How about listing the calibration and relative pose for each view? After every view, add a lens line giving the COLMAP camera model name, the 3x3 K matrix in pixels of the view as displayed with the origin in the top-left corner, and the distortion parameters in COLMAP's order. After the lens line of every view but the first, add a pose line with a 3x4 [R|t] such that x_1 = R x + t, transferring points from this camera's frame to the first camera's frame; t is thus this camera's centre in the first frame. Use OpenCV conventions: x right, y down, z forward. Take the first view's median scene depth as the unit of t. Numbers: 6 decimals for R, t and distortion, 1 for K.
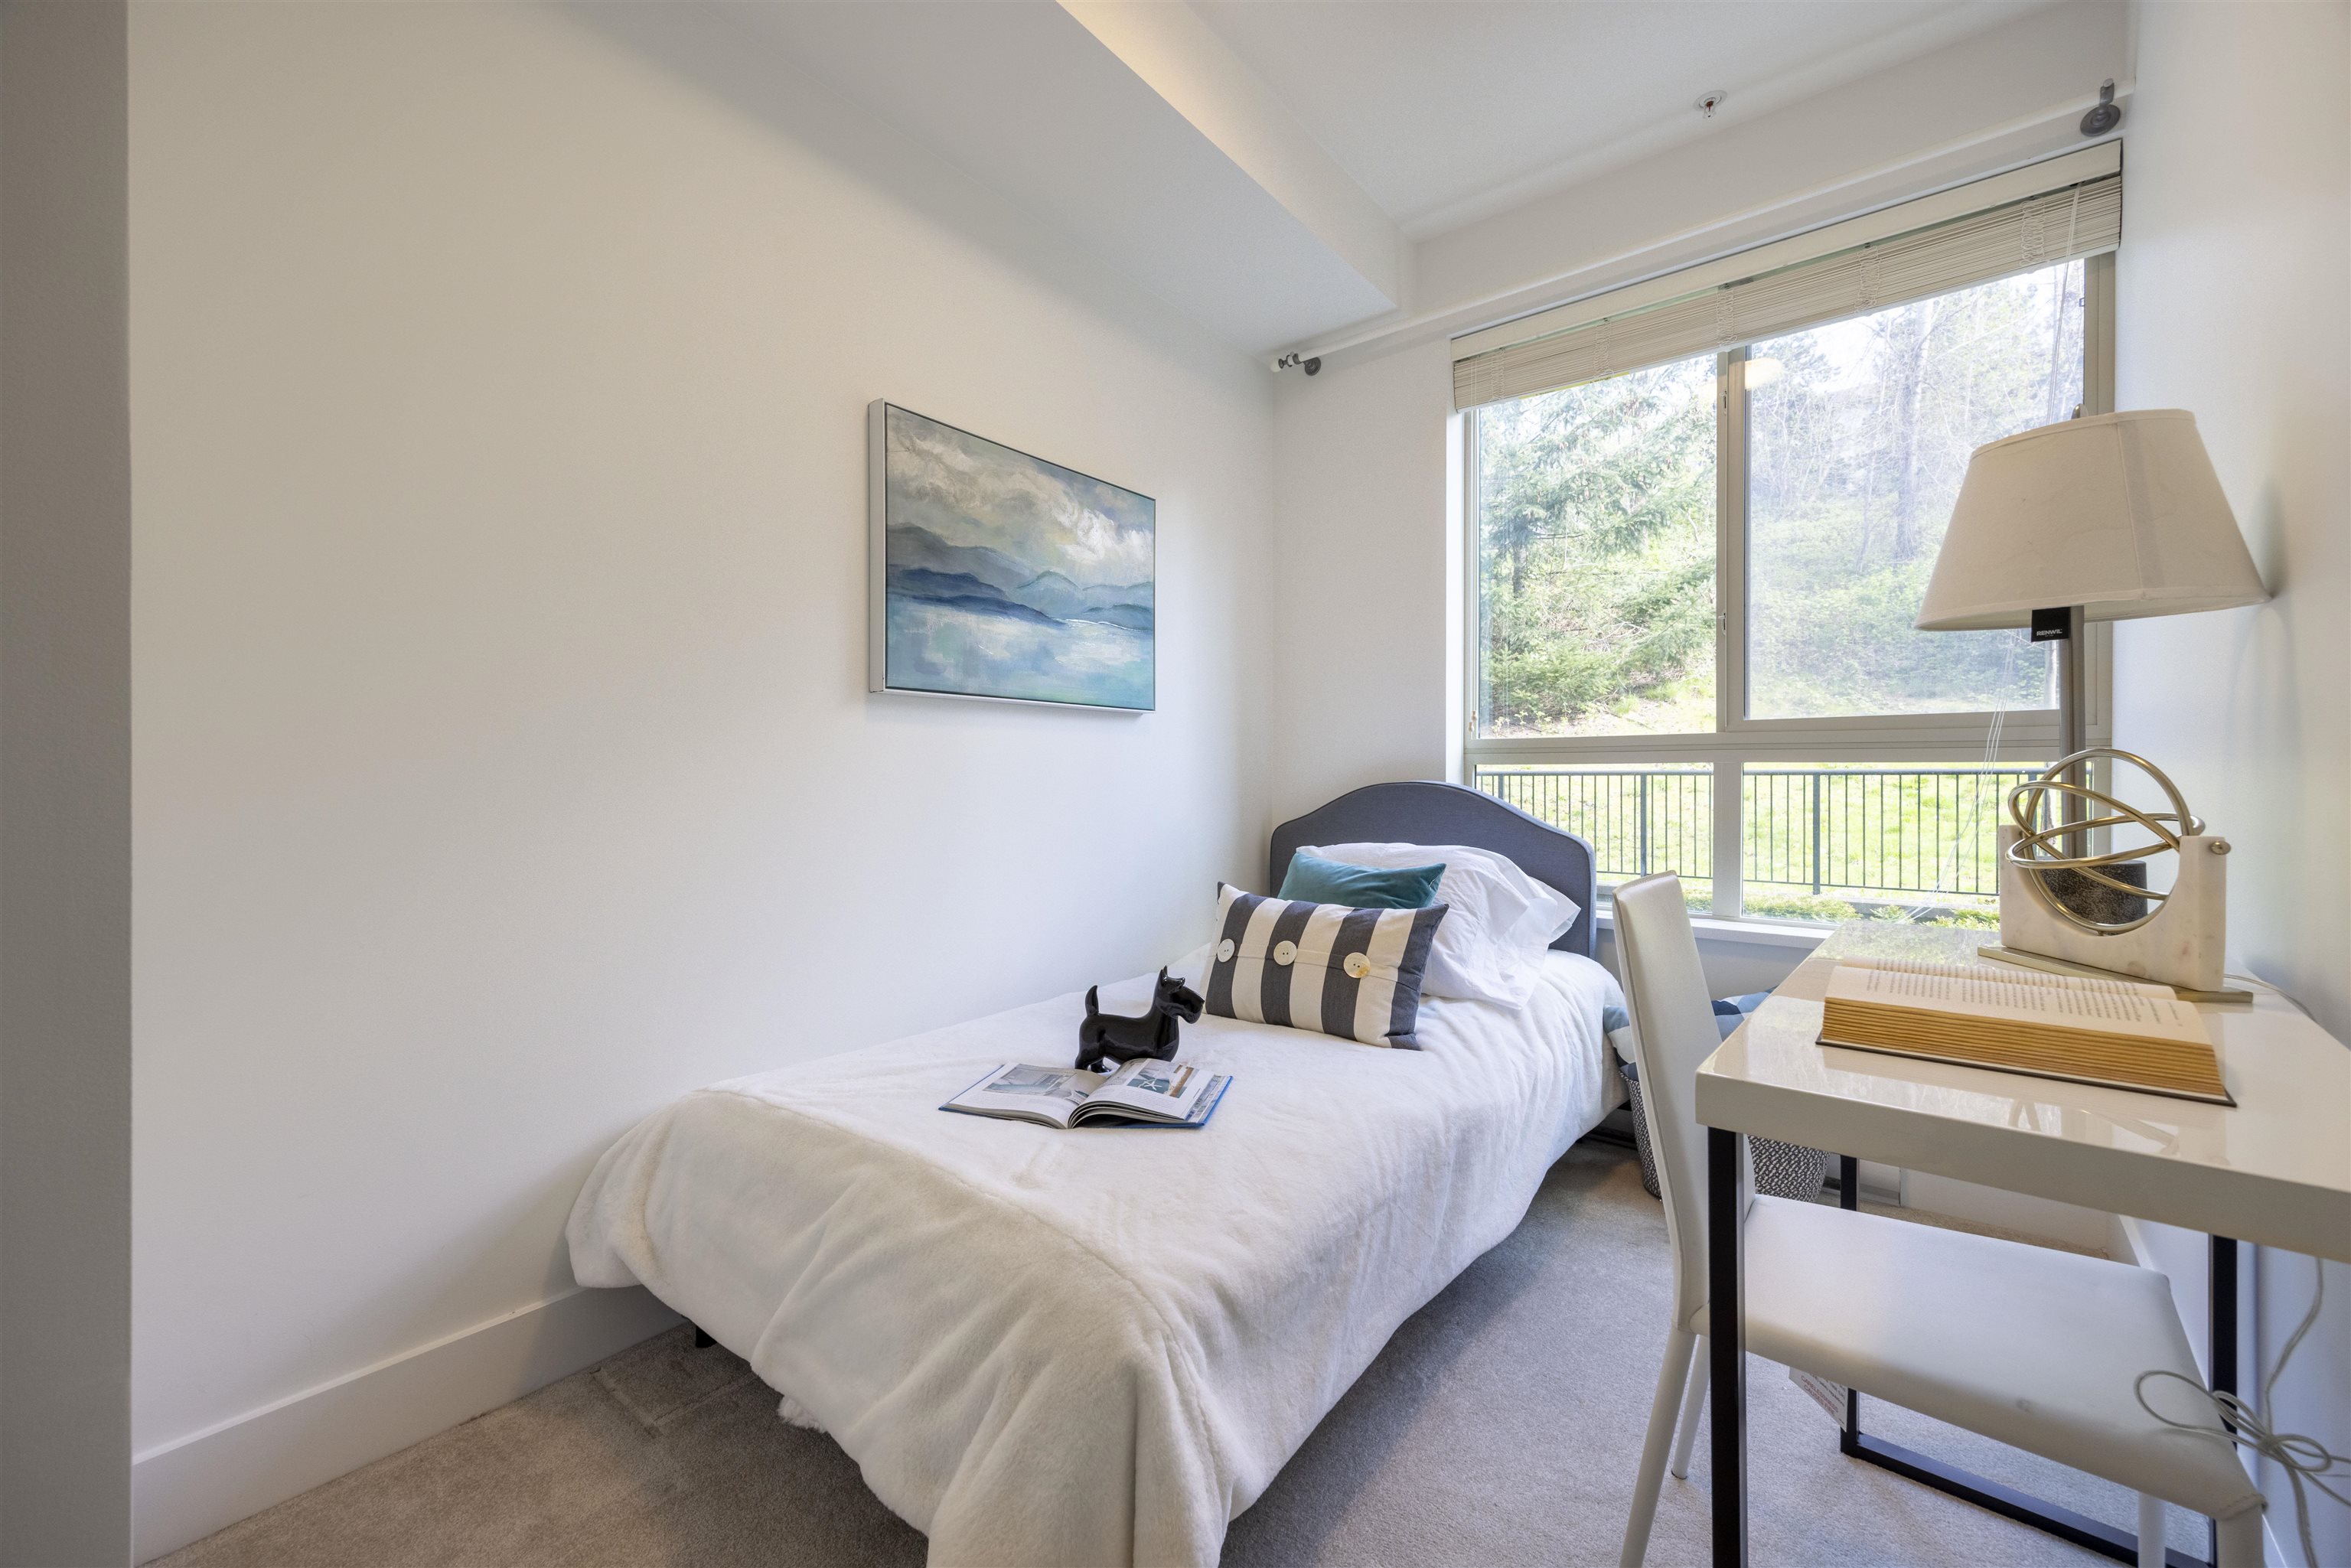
lens RADIAL K [[952.1, 0, 1175.5], [0, 952.1, 784.0], [0, 0, 1]] dist [0.000540, 0.000019]
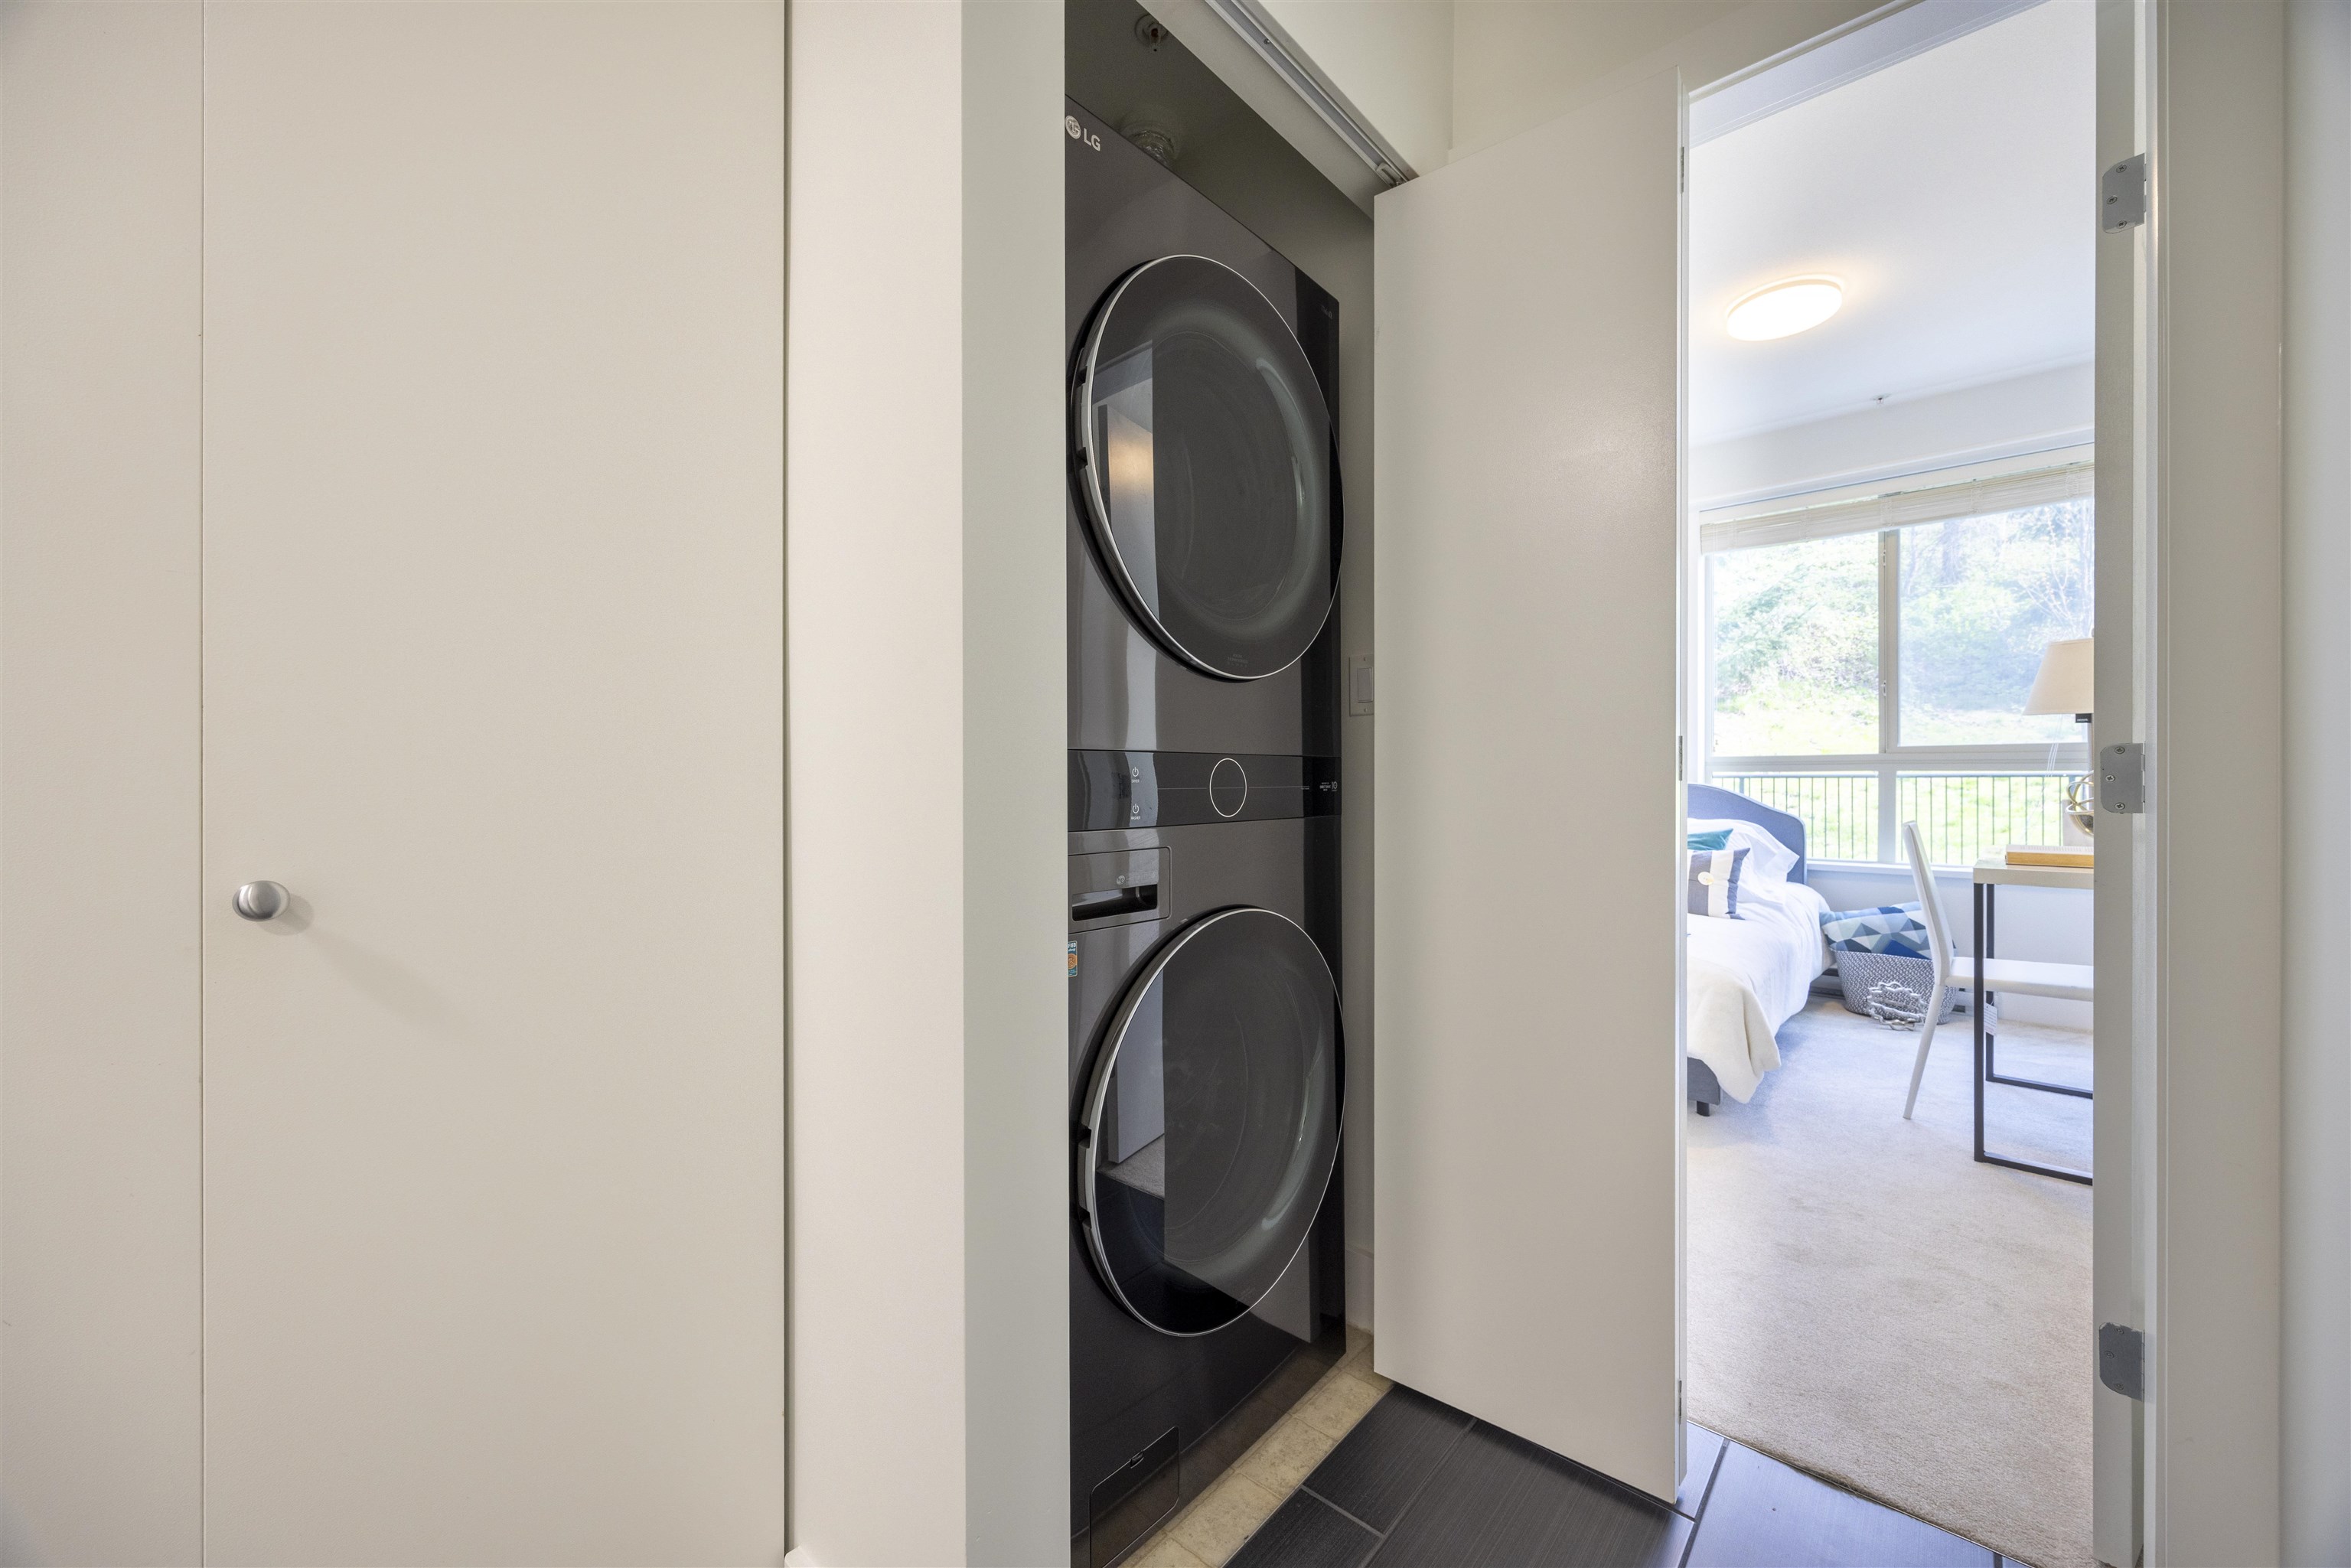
lens RADIAL K [[914.8, 0, 1175.2], [0, 914.8, 774.9], [0, 0, 1]] dist [0.000880, 0.000086]
pose [[0.999078, -0.001315, -0.042914, -0.619180], [0.000727, 0.999906, -0.013706, 0.006119], [0.042928, 0.013662, 0.998985, -0.685466]]
